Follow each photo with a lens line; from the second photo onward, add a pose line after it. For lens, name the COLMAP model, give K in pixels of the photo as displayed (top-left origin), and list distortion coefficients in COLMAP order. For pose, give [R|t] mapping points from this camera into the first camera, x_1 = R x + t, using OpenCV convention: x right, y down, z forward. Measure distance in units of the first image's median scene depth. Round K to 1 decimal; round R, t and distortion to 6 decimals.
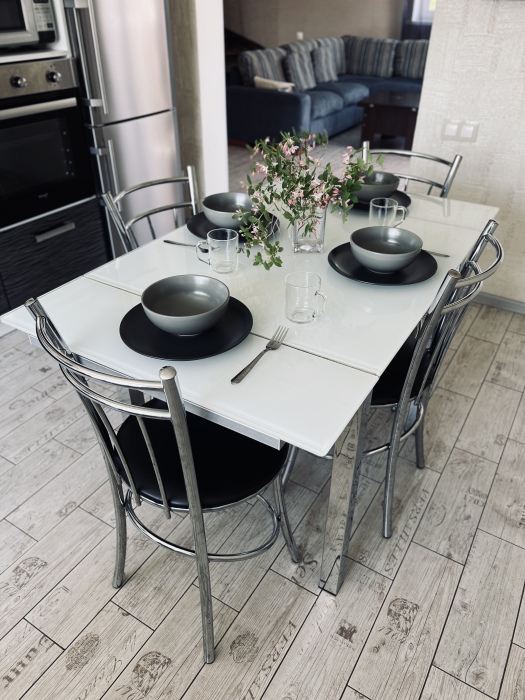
lens RADIAL K [[540.5, 0, 262.5], [0, 540.5, 355.1], [0, 0, 1]] dist [0.037147, -0.048136]
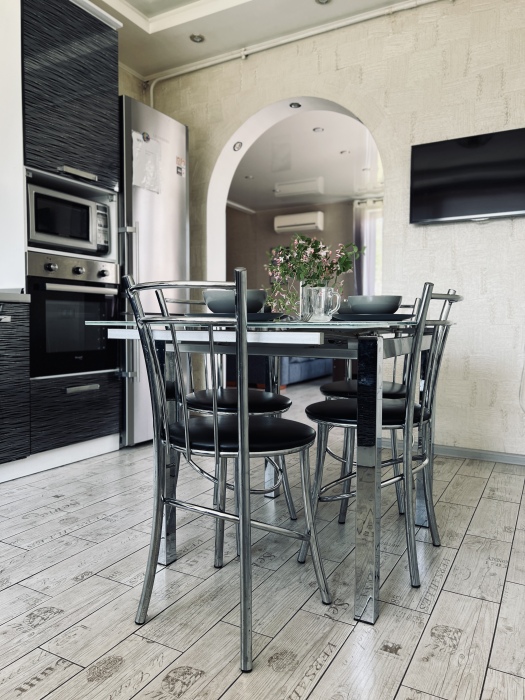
lens RADIAL K [[540.5, 0, 256.1], [0, 540.5, 344.5], [0, 0, 1]] dist [0.037147, -0.048136]
pose [[0.999198, -0.000806, 0.040045, -0.102633], [0.021847, 0.848935, -0.528046, 0.504869], [-0.033570, 0.528497, 0.848271, -0.051122]]
